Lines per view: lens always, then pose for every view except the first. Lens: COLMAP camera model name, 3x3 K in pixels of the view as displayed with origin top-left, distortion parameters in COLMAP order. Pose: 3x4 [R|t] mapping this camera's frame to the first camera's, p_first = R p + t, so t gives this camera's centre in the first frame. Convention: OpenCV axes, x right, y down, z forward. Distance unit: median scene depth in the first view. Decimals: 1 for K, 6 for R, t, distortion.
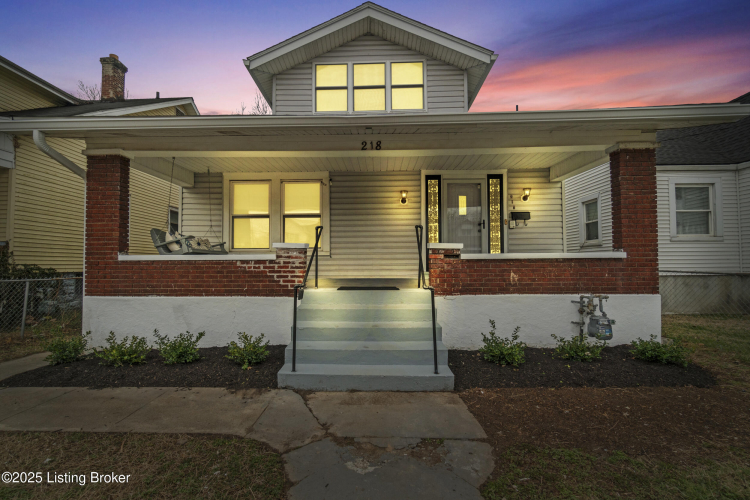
lens RADIAL K [[327.8, 0, 375.0], [0, 327.8, 250.0], [0, 0, 1]] dist [-0.002449, -0.000115]
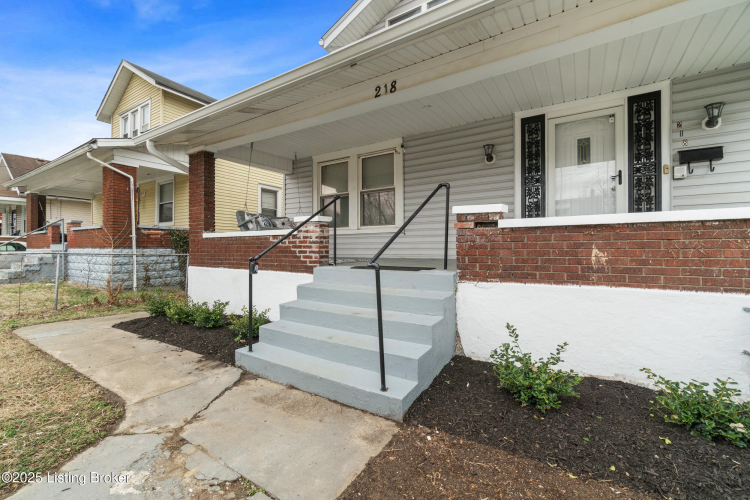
lens RADIAL K [[326.9, 0, 372.1], [0, 326.9, 243.6], [0, 0, 1]] dist [-0.002978, -0.000468]
pose [[0.844748, -0.004583, -0.535145, 0.395525], [0.019220, 0.999578, 0.021779, 0.040119], [0.534819, -0.028683, 0.844480, 0.308040]]
